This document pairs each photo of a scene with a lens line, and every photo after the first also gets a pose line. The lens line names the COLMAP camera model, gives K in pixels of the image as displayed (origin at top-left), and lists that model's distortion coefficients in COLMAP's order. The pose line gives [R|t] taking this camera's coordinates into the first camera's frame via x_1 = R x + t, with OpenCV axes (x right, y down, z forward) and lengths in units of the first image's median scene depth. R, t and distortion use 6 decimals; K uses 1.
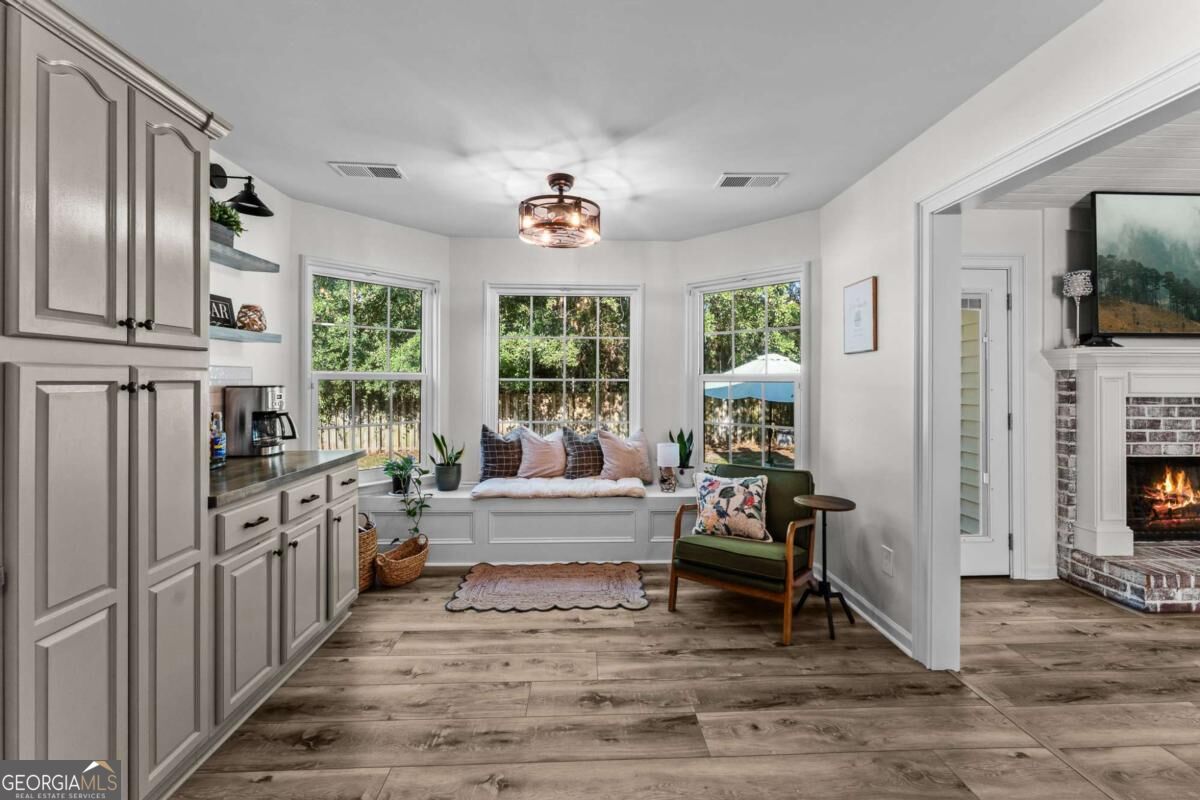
lens RADIAL K [[482.1, 0, 600.6], [0, 482.1, 378.4], [0, 0, 1]] dist [0.003017, -0.001534]
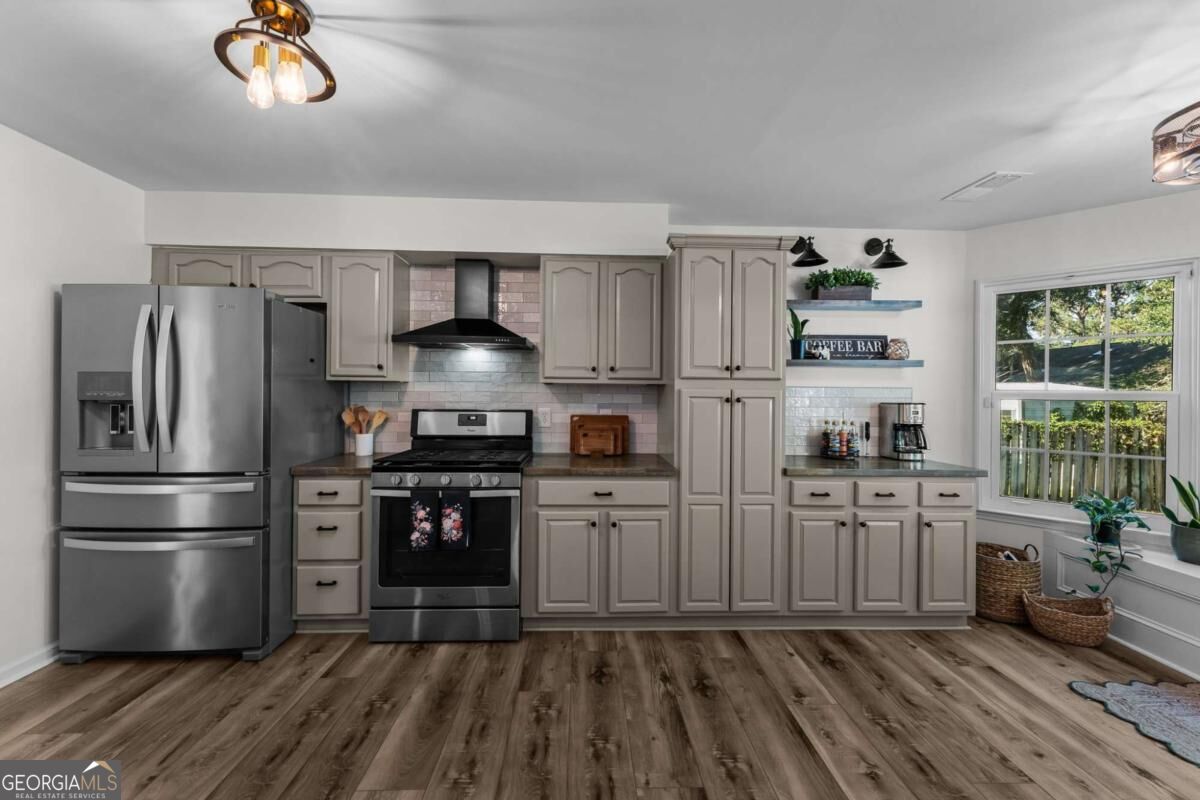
lens RADIAL K [[482.1, 0, 599.5], [0, 482.1, 392.6], [0, 0, 1]] dist [0.003017, -0.001534]
pose [[-0.008064, -0.004990, -0.999955, 0.433514], [-0.007194, 0.999962, -0.004932, 0.000193], [0.999942, 0.007154, -0.008100, 0.193482]]
